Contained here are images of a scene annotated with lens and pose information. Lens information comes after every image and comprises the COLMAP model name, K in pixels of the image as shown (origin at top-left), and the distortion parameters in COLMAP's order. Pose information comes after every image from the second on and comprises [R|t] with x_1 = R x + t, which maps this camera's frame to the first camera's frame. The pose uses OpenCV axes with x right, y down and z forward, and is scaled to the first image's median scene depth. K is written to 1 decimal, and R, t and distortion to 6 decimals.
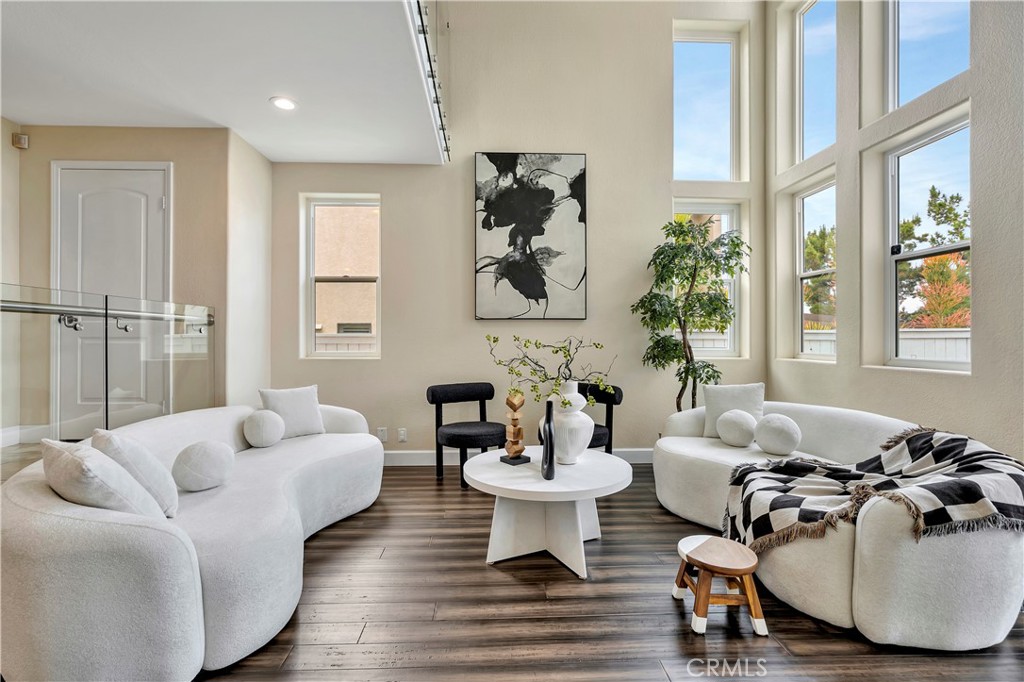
lens RADIAL K [[479.0, 0, 532.4], [0, 479.0, 340.1], [0, 0, 1]] dist [0.002040, 0.000384]
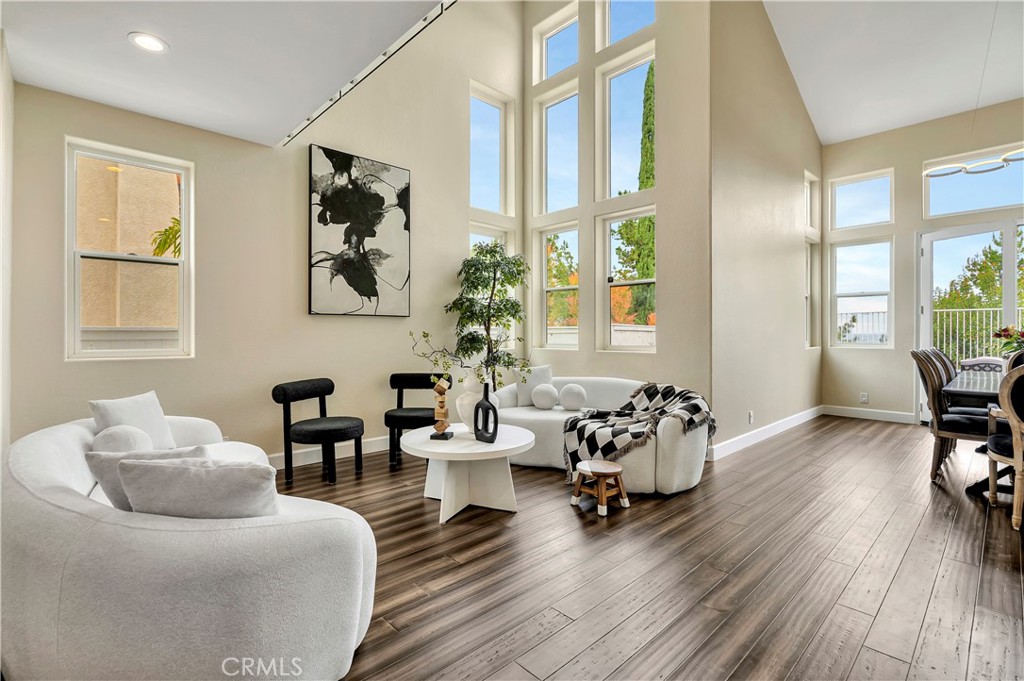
lens RADIAL K [[473.4, 0, 511.3], [0, 473.4, 336.7], [0, 0, 1]] dist [-0.012482, 0.000112]
pose [[0.751461, -0.004881, 0.659759, -0.448398], [0.004323, 0.999988, 0.002474, 0.001717], [-0.659763, 0.000993, 0.751473, 0.005800]]
